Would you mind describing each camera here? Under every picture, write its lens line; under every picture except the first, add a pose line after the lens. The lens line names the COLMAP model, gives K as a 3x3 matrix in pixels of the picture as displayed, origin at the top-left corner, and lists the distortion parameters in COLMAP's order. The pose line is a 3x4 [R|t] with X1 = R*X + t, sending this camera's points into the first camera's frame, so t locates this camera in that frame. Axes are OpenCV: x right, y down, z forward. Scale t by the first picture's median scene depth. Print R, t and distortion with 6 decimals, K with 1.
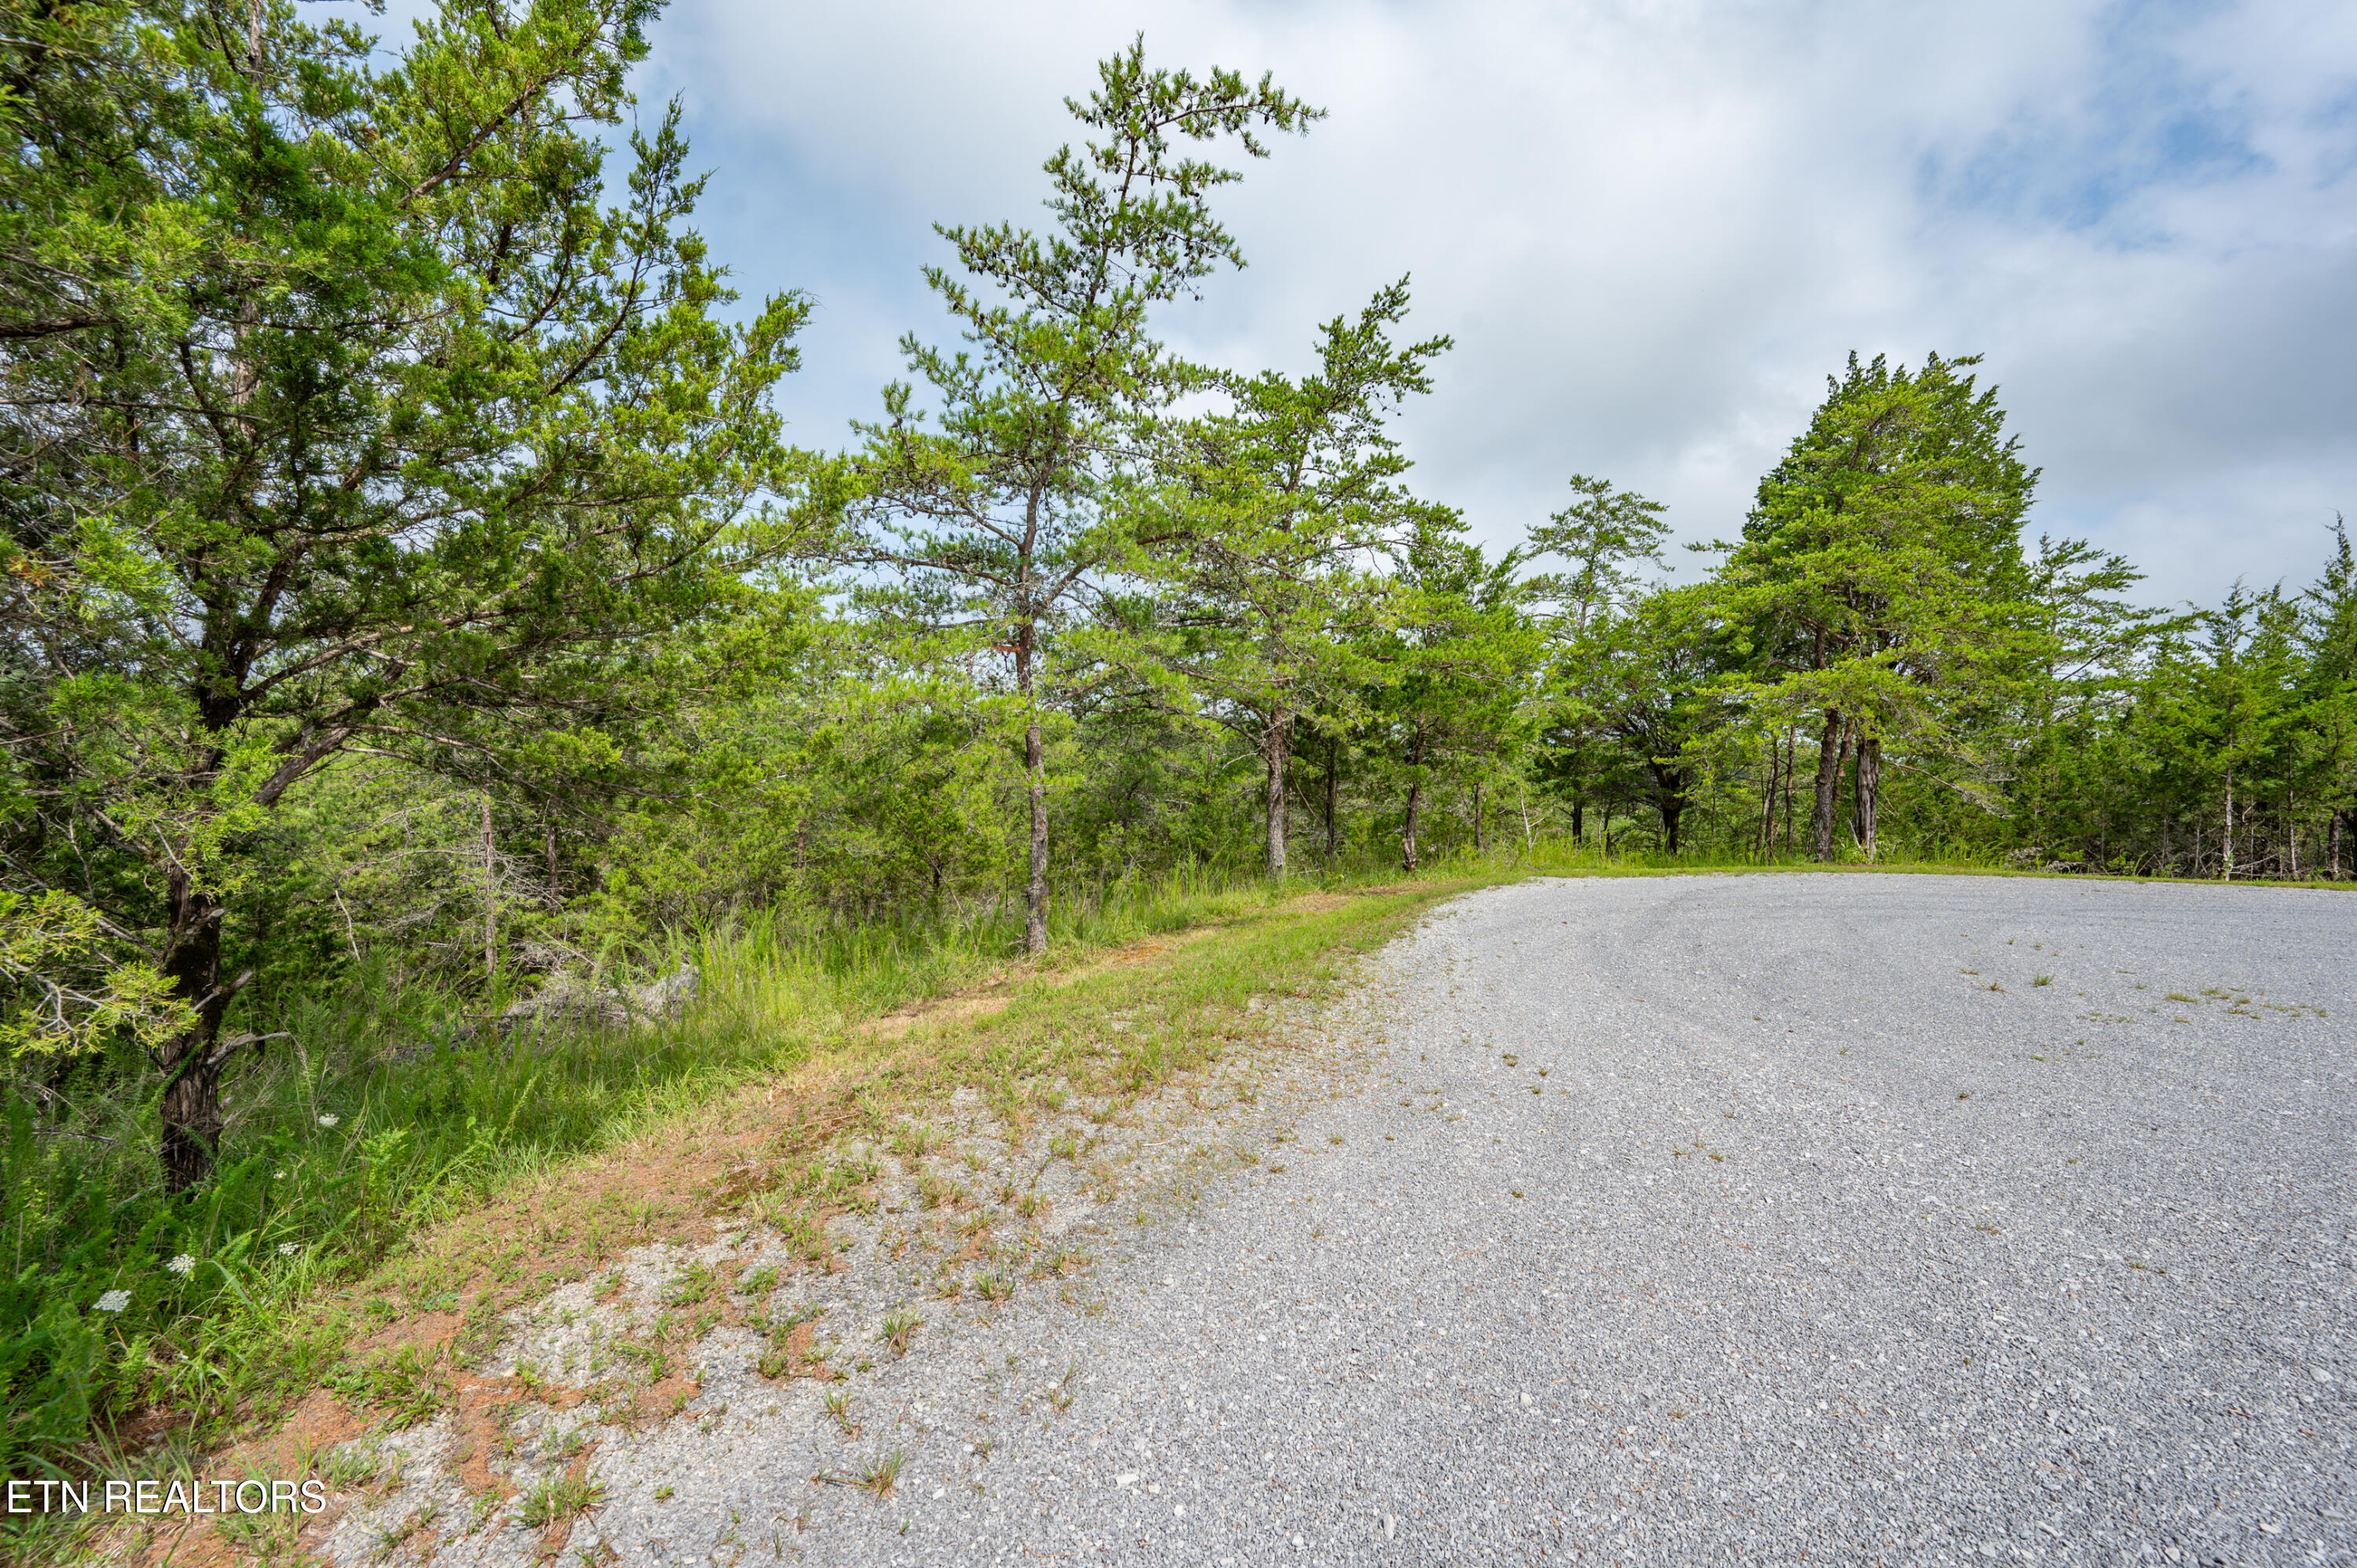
lens RADIAL K [[920.9, 0, 1179.3], [0, 920.9, 779.4], [0, 0, 1]] dist [-0.001323, 0.000257]
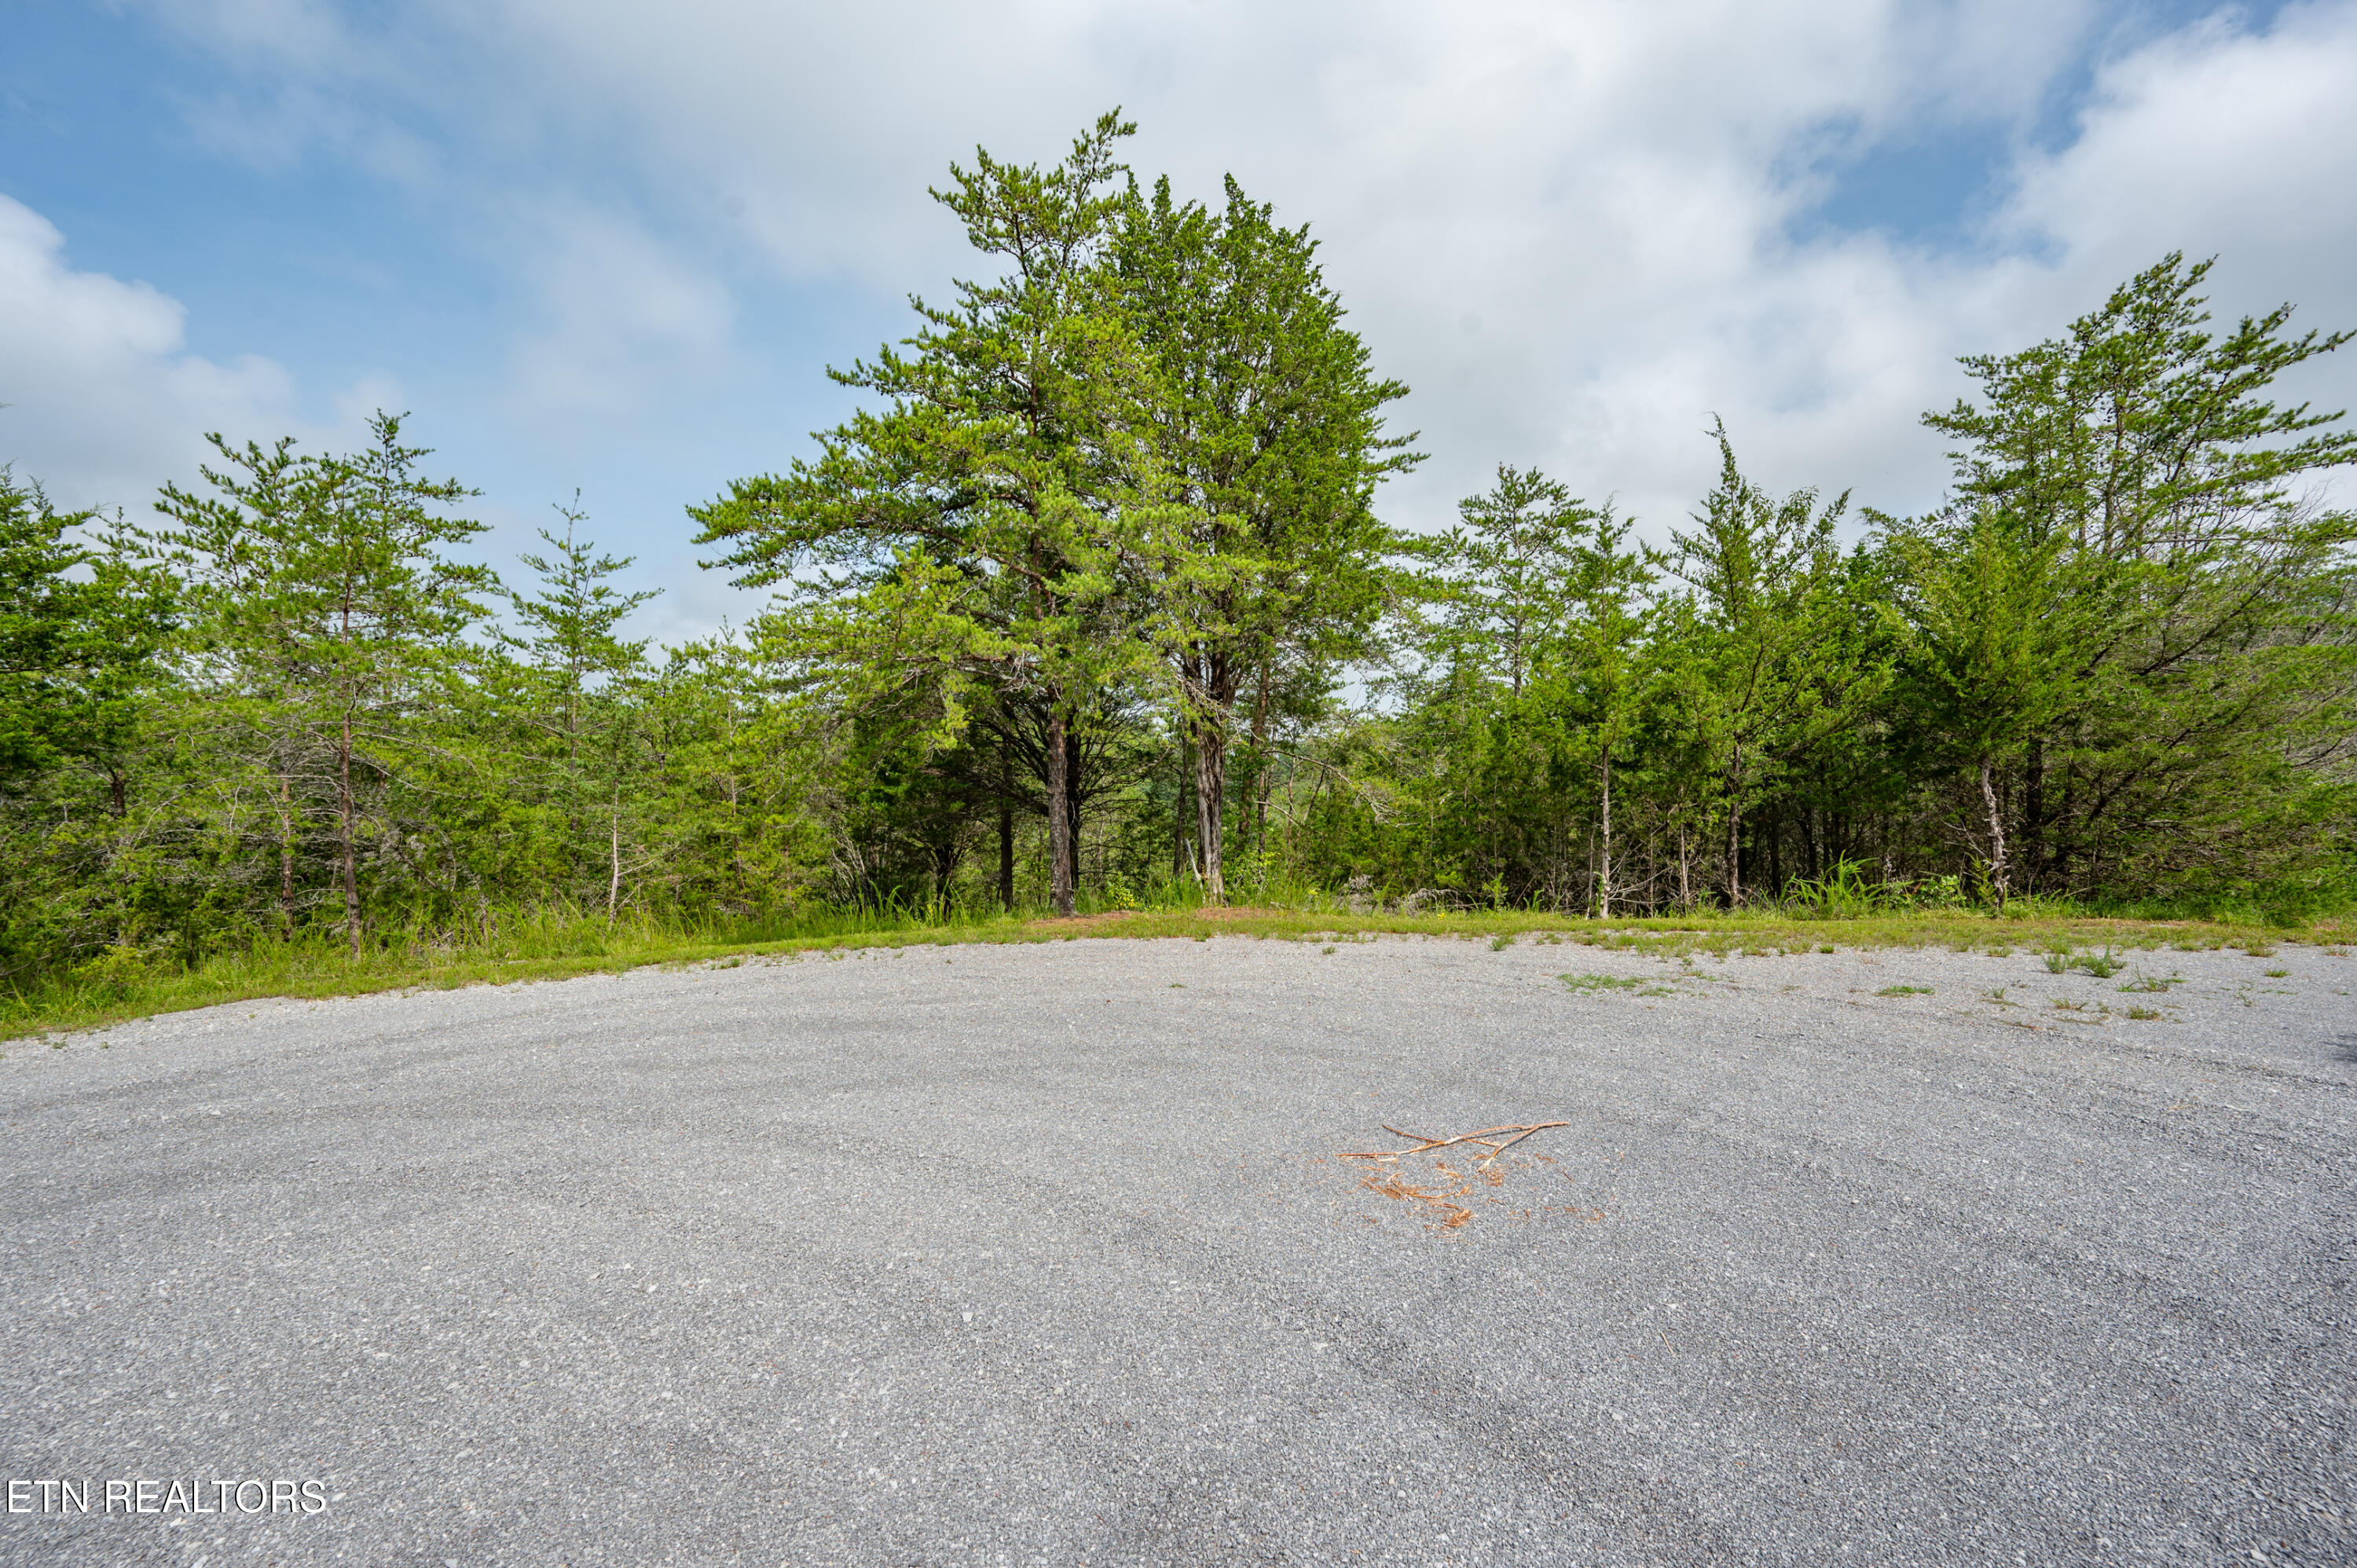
lens RADIAL K [[908.5, 0, 1190.8], [0, 908.5, 777.8], [0, 0, 1]] dist [0.017007, -0.012536]
pose [[0.988811, -0.027995, 0.146524, 1.002168], [0.028409, 0.999596, -0.000730, -0.005560], [-0.146444, 0.004885, 0.989207, 0.465001]]
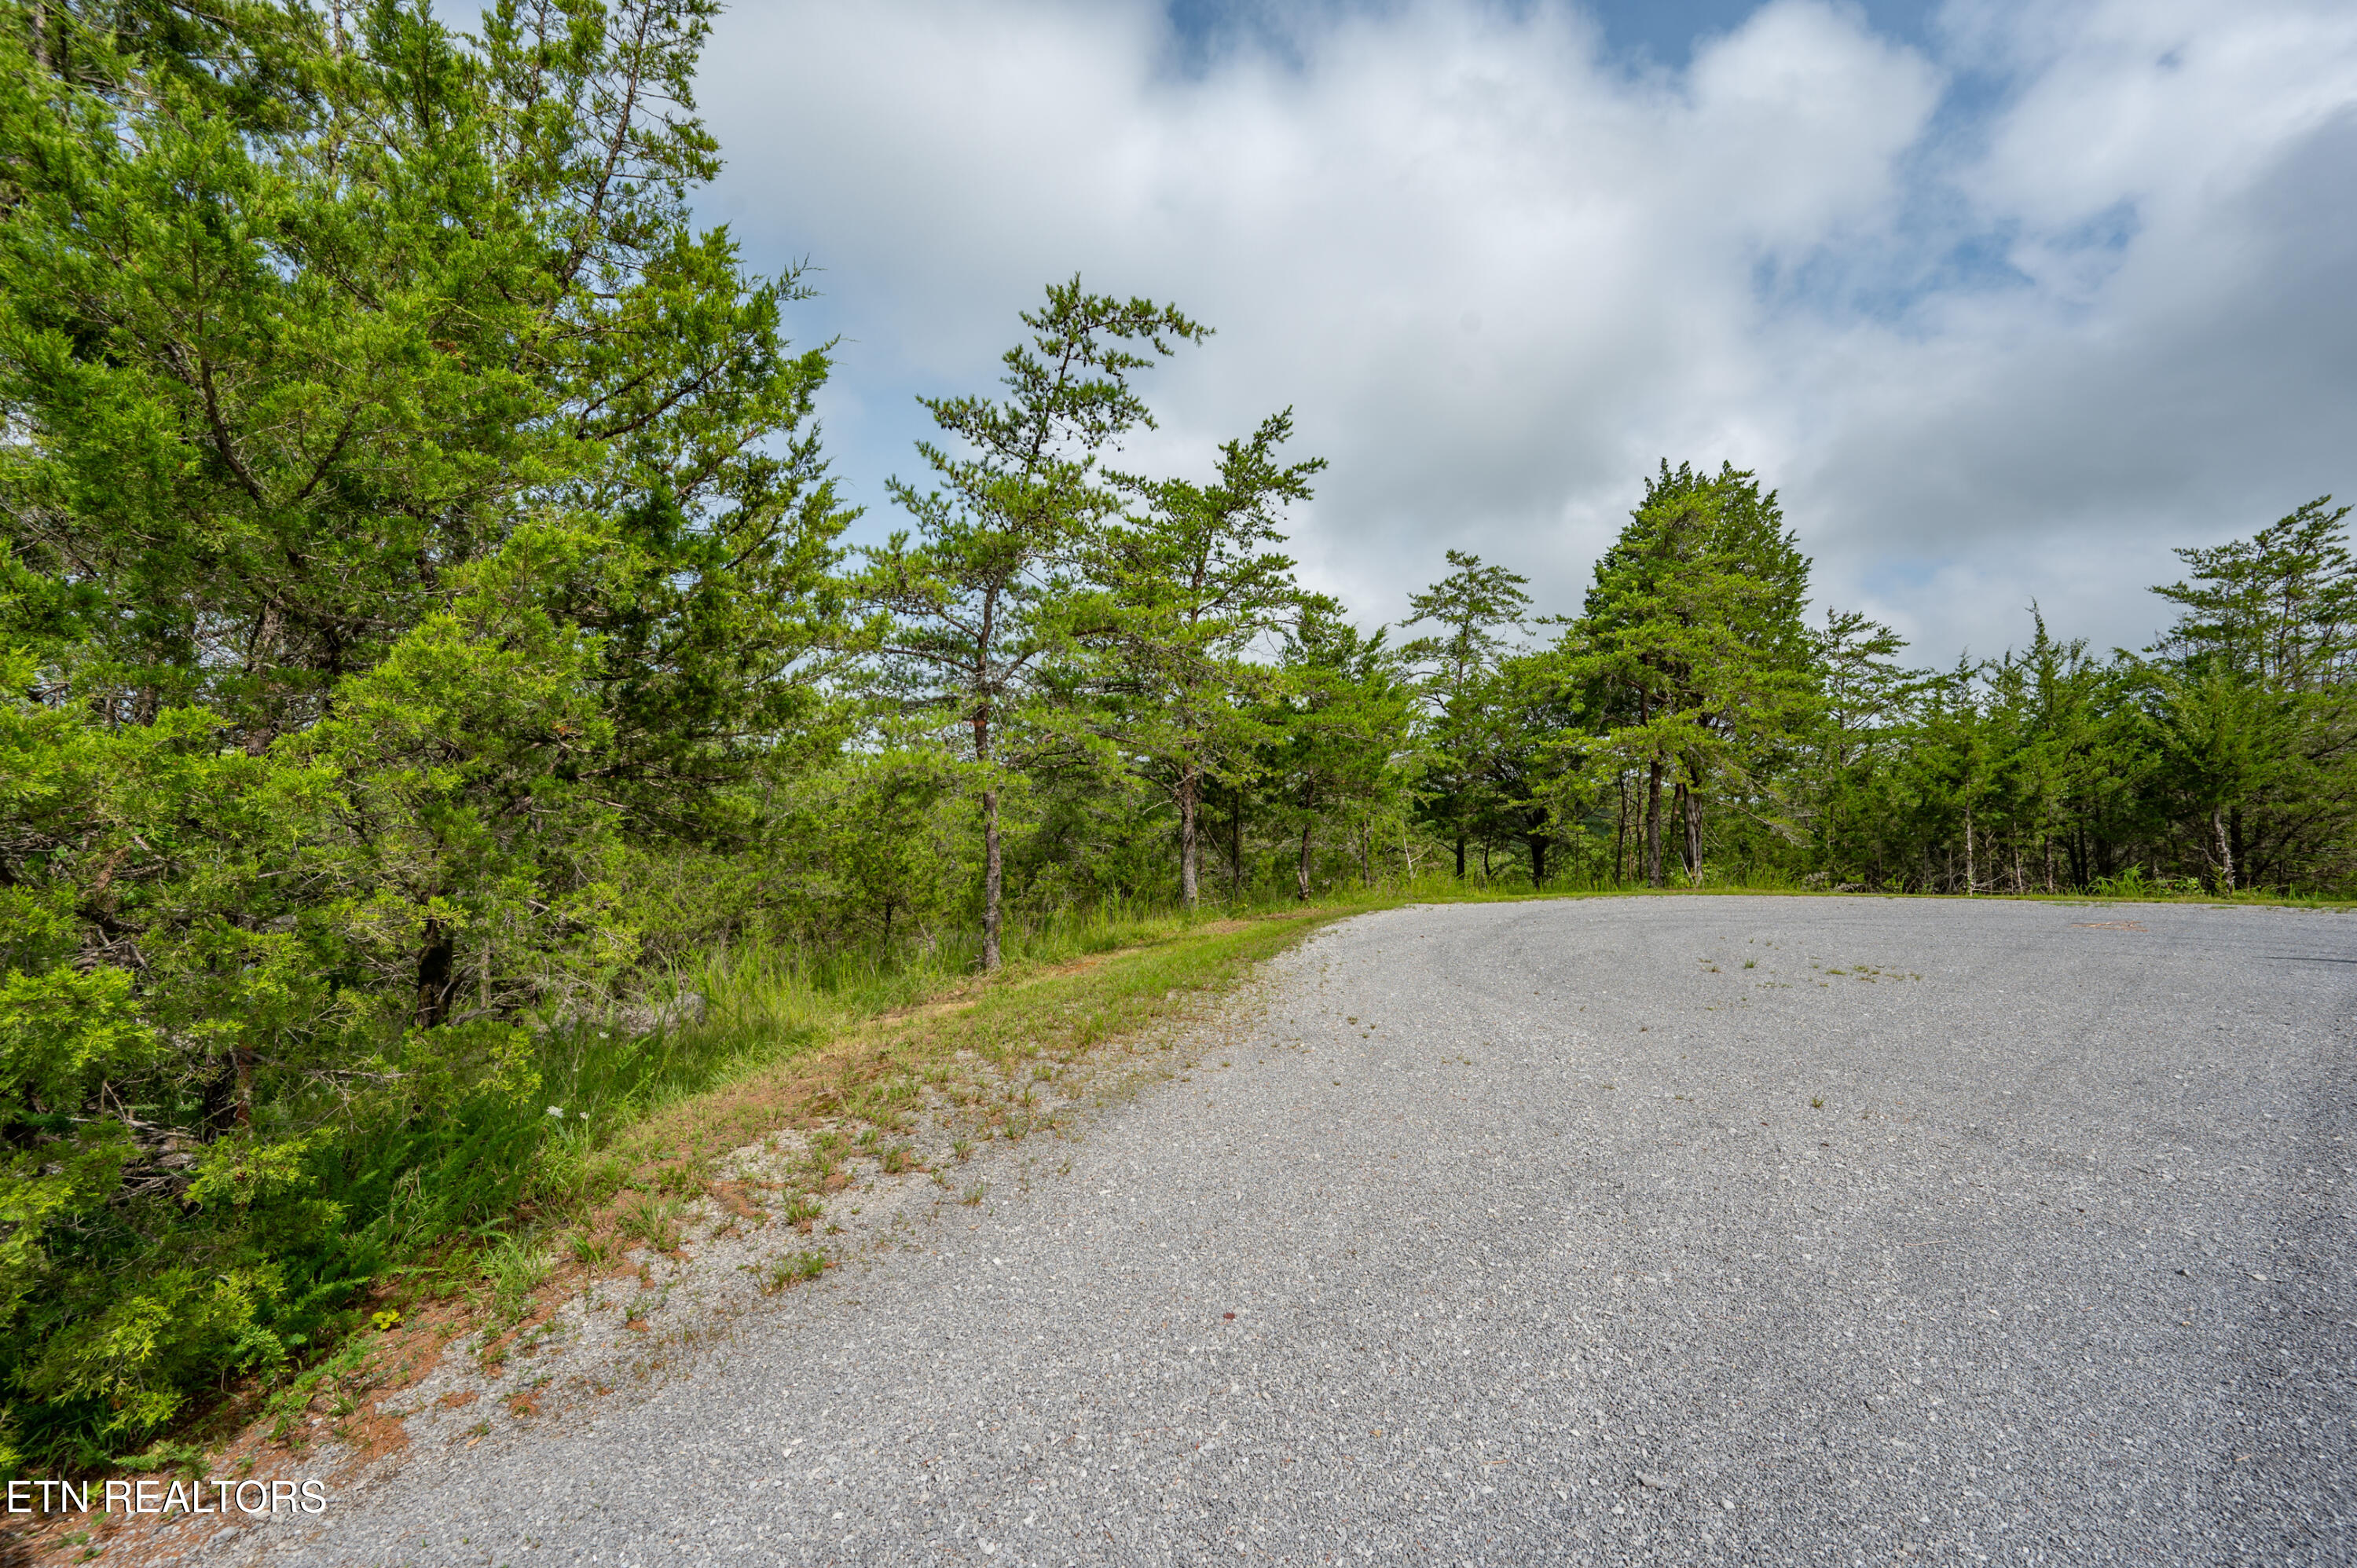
lens RADIAL K [[920.9, 0, 1179.3], [0, 920.9, 779.4], [0, 0, 1]] dist [-0.001323, 0.000257]
pose [[0.995835, -0.009225, 0.090706, -0.012173], [0.013607, 0.998764, -0.047812, 0.000164], [-0.090152, 0.048847, 0.994729, -0.170002]]
